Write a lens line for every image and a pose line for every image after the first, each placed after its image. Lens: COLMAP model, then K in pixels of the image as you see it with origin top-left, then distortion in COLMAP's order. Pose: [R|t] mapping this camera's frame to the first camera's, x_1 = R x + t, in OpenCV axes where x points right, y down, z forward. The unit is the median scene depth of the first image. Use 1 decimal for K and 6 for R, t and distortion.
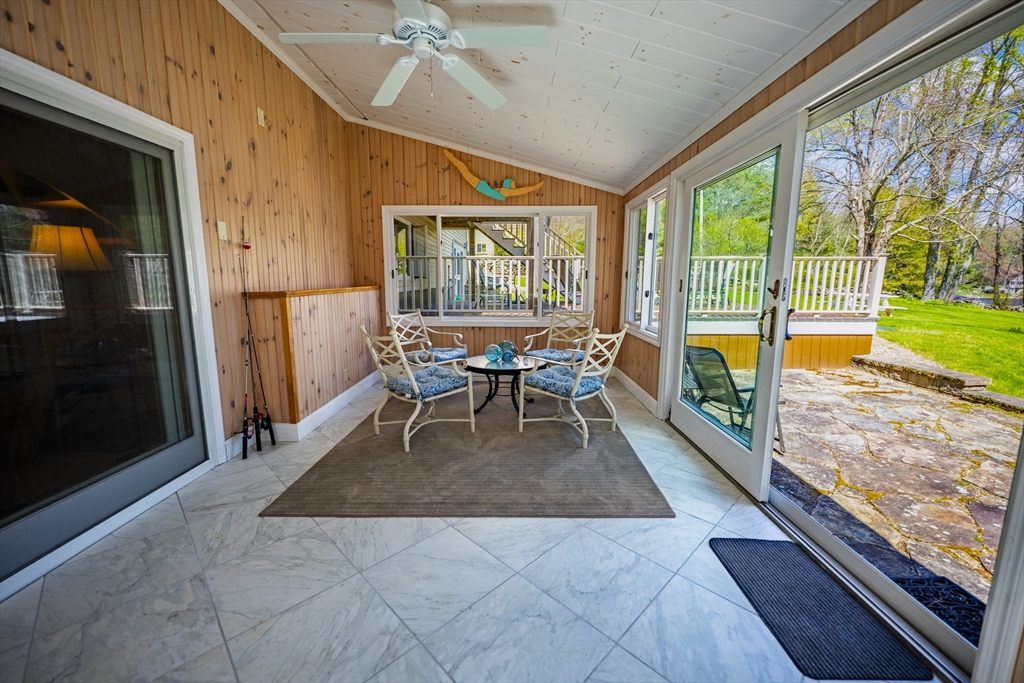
lens RADIAL K [[407.2, 0, 509.9], [0, 407.2, 343.0], [0, 0, 1]] dist [-0.001452, -0.000502]
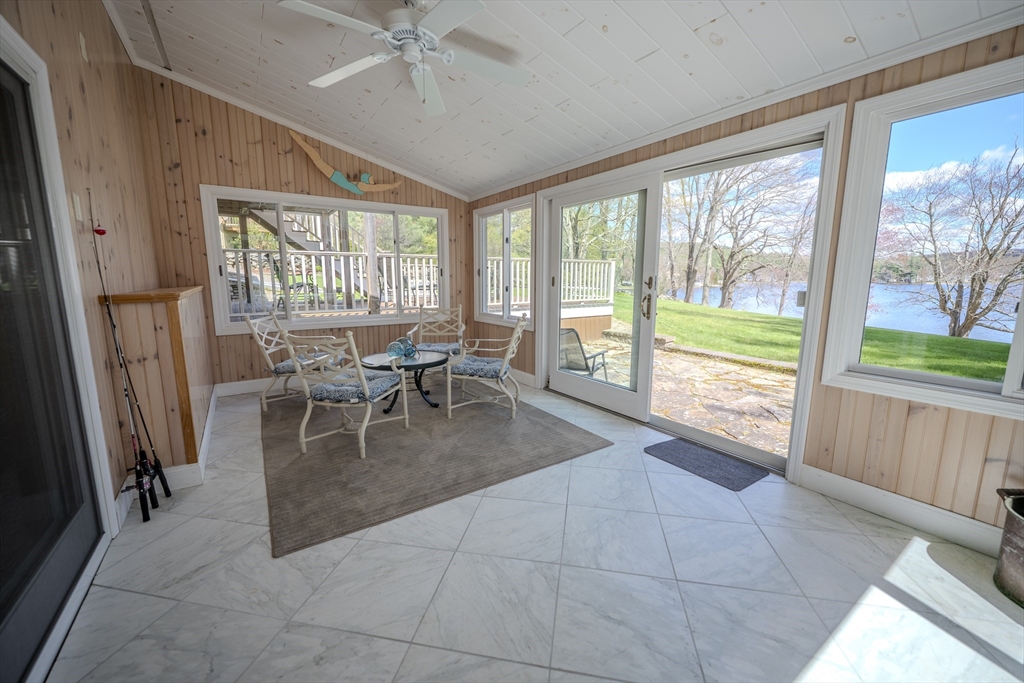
lens RADIAL K [[407.2, 0, 512.7], [0, 407.2, 343.9], [0, 0, 1]] dist [-0.001452, -0.000502]
pose [[0.822175, -0.094248, 0.561378, -0.391319], [0.089578, 0.995332, 0.035911, -0.001780], [-0.562142, 0.020762, 0.826780, 0.009627]]
